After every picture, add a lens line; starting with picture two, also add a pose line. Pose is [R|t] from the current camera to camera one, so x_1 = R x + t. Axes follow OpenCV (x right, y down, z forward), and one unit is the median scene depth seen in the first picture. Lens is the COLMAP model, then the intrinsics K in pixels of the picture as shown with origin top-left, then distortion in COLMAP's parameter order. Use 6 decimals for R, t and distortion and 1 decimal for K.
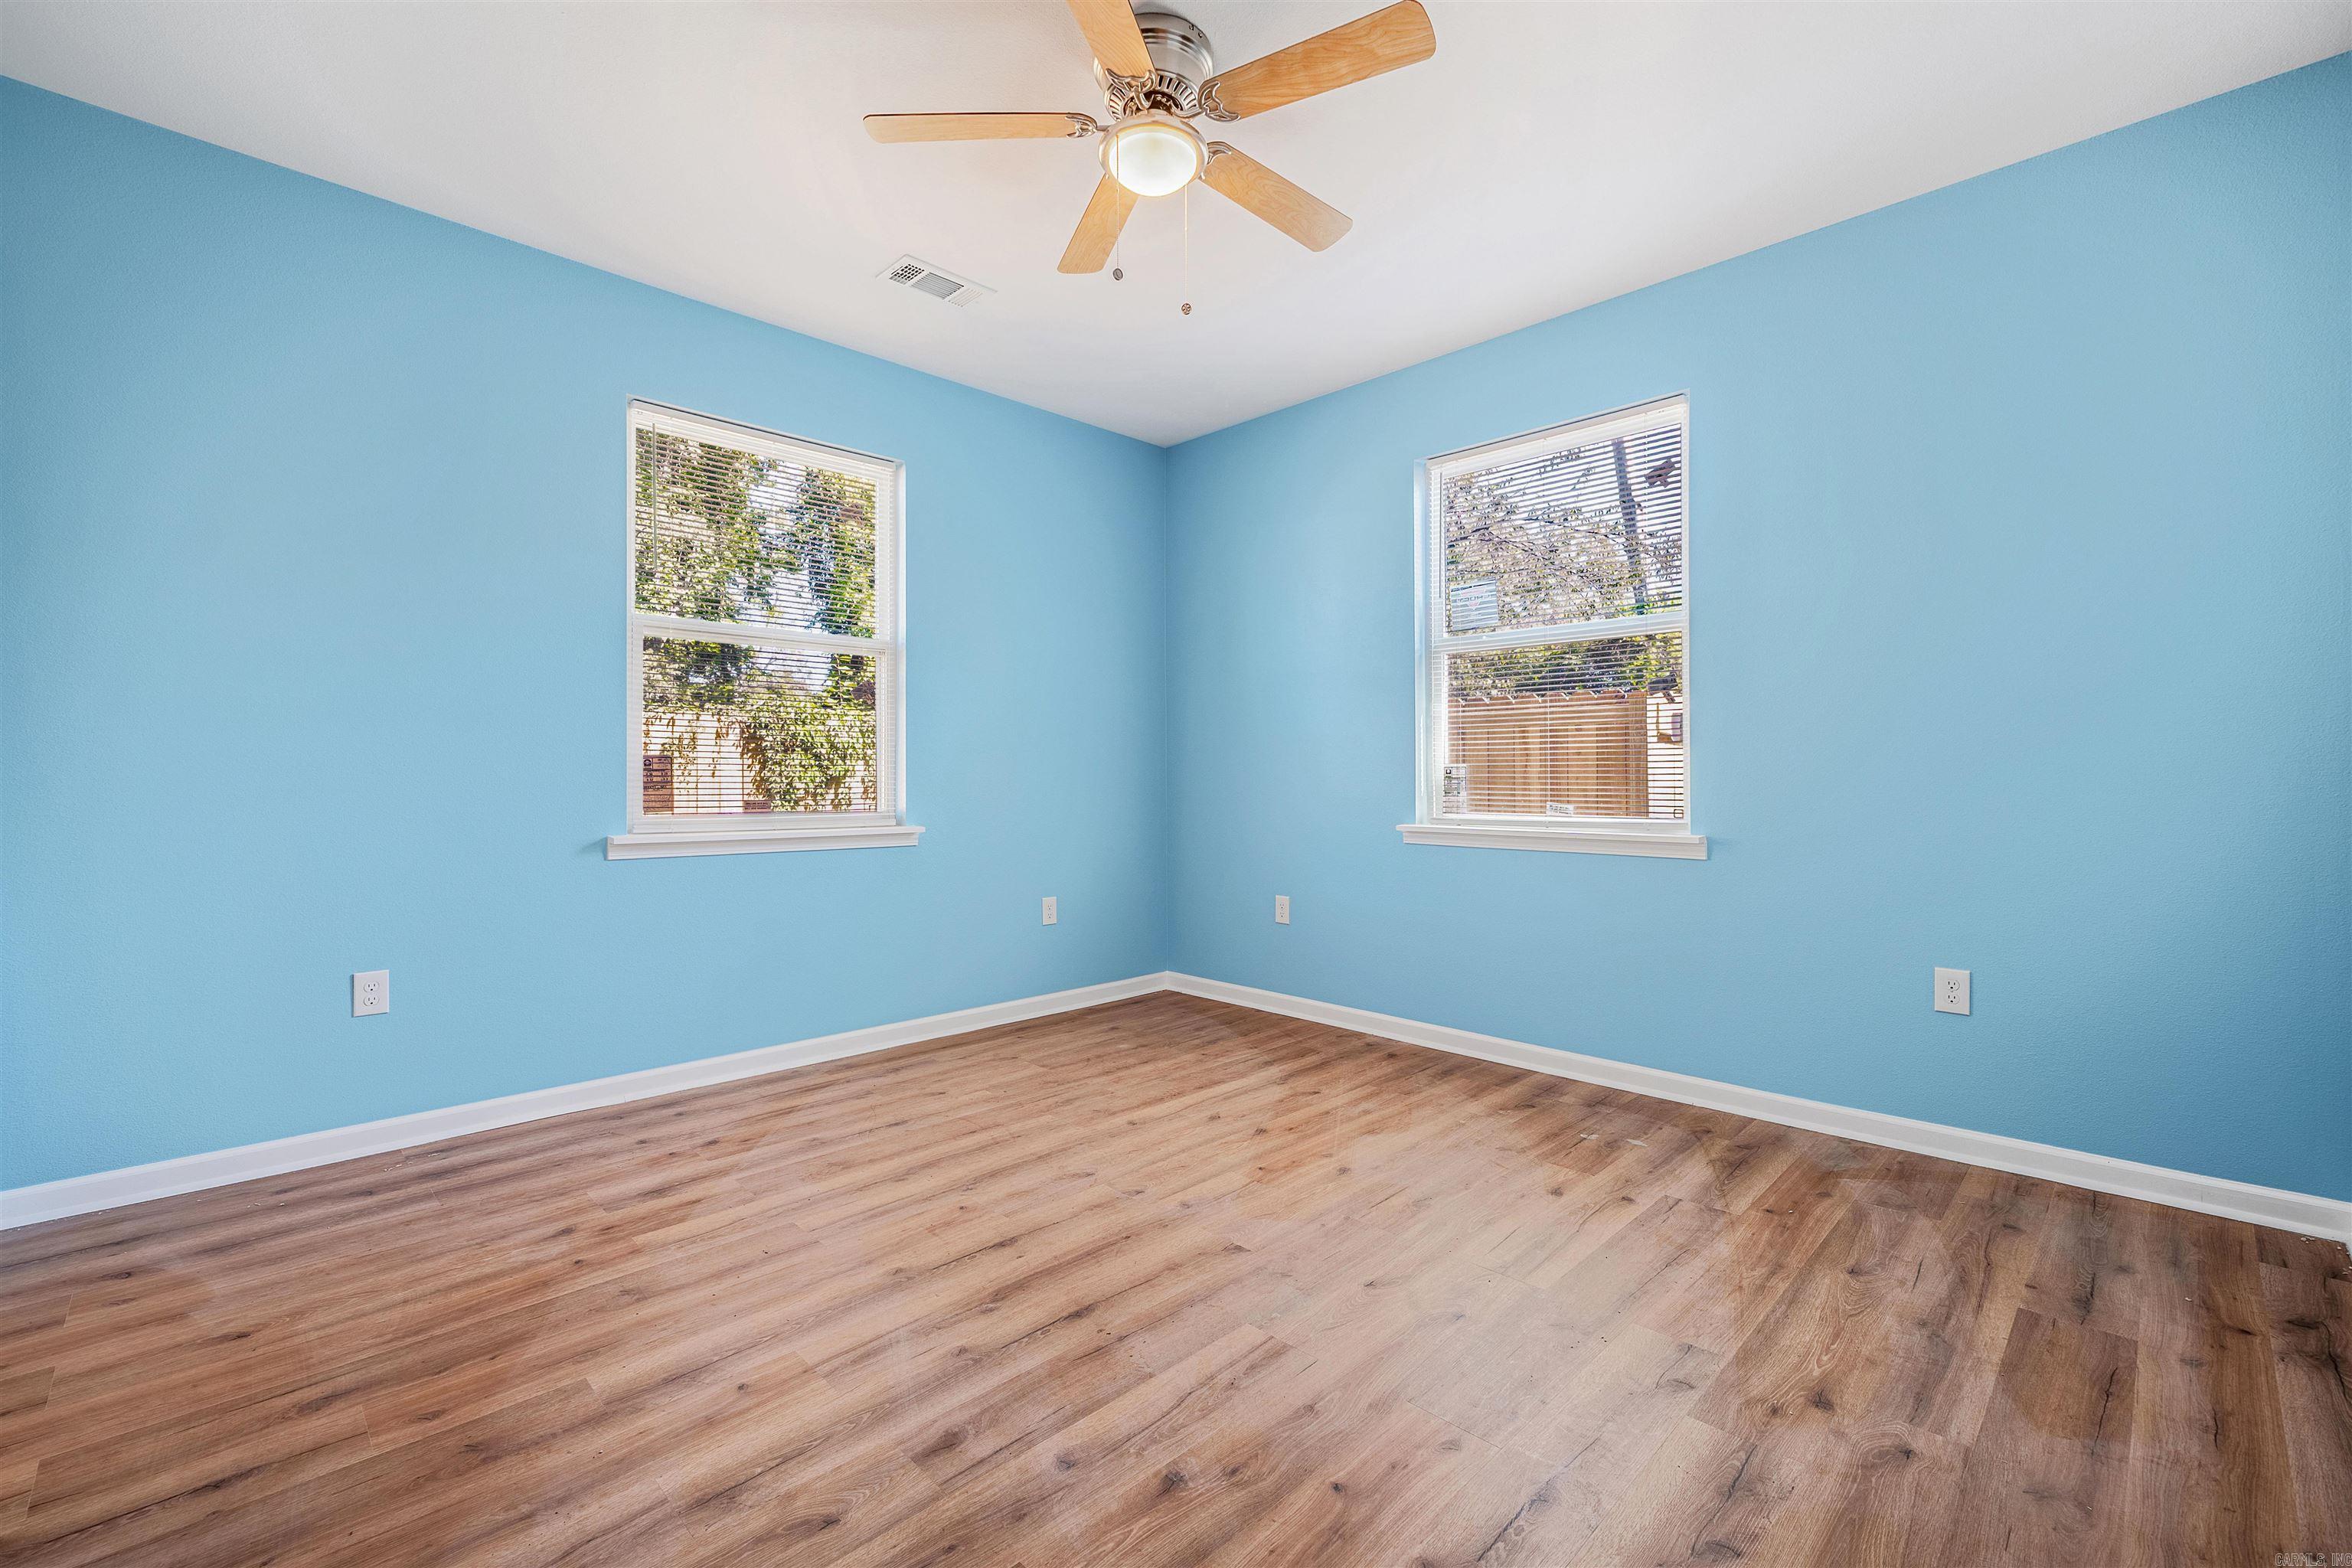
lens RADIAL K [[1003.7, 0, 1176.6], [0, 1003.7, 778.2], [0, 0, 1]] dist [-0.001697, -0.001058]
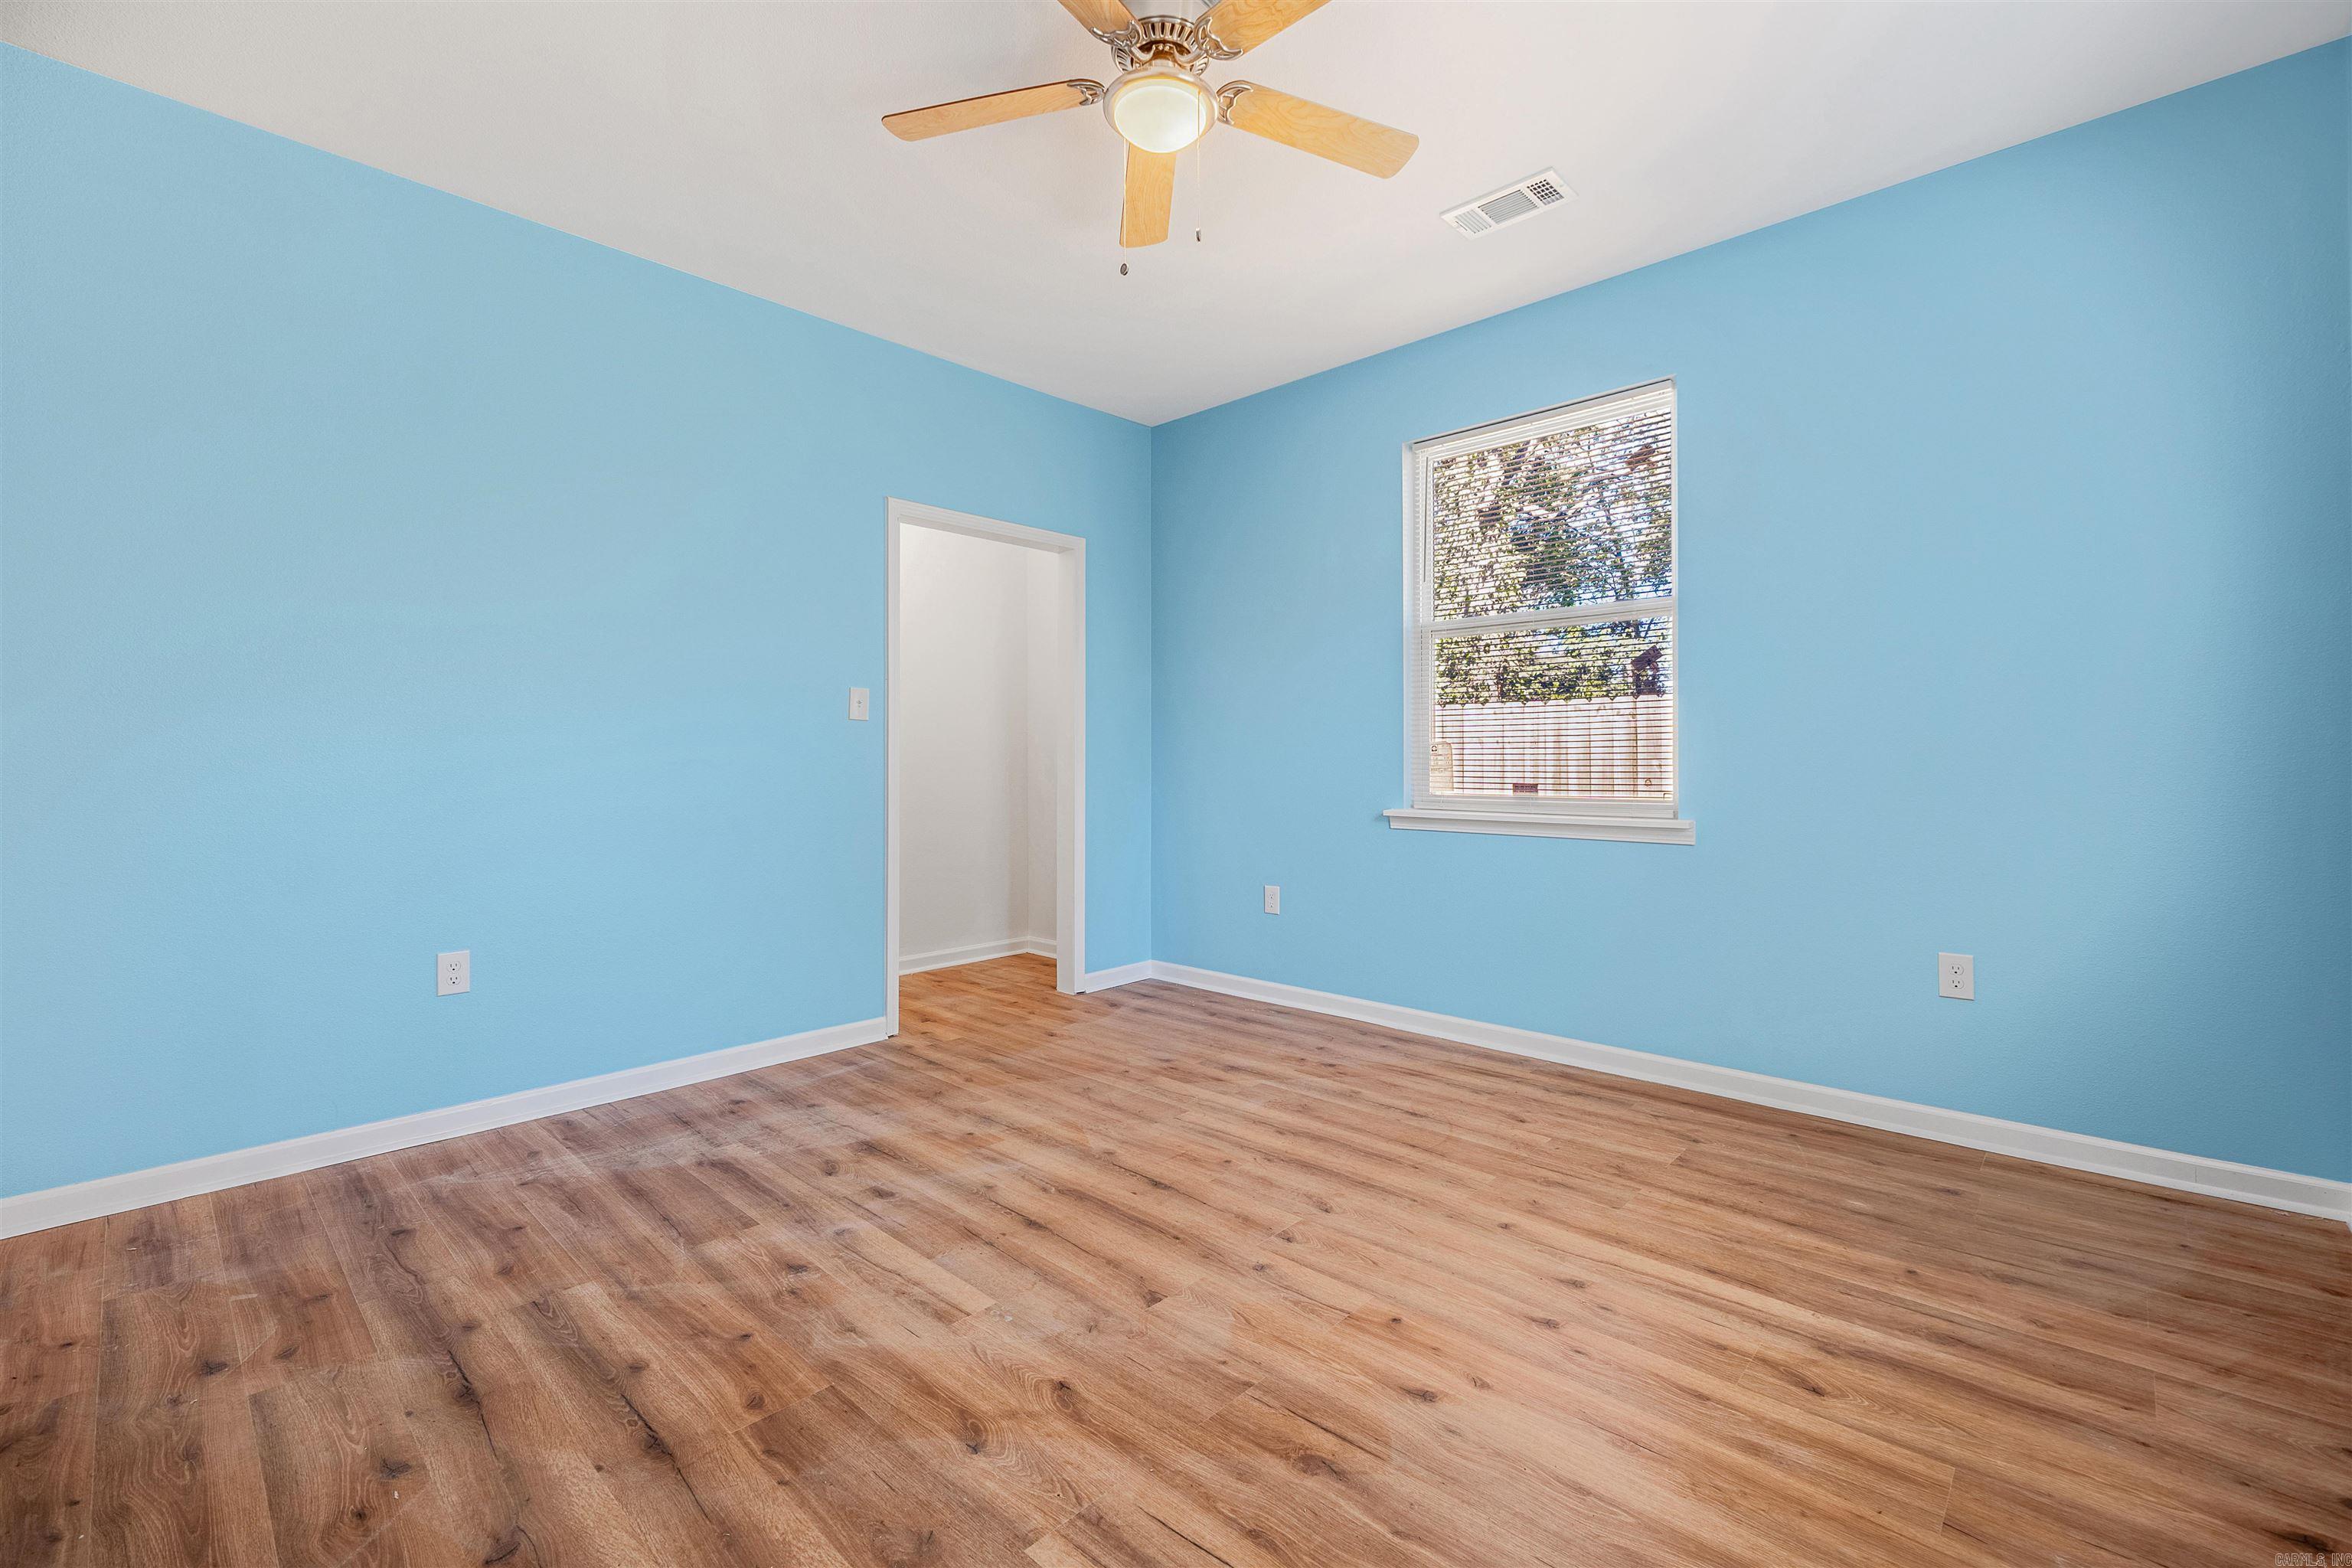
lens RADIAL K [[1003.7, 0, 1178.2], [0, 1003.7, 773.7], [0, 0, 1]] dist [-0.001697, -0.001058]
pose [[0.023817, 0.010806, -0.999658, 0.824615], [0.004764, 0.999929, 0.010923, -0.002124], [0.999705, -0.005023, 0.023764, 0.882570]]
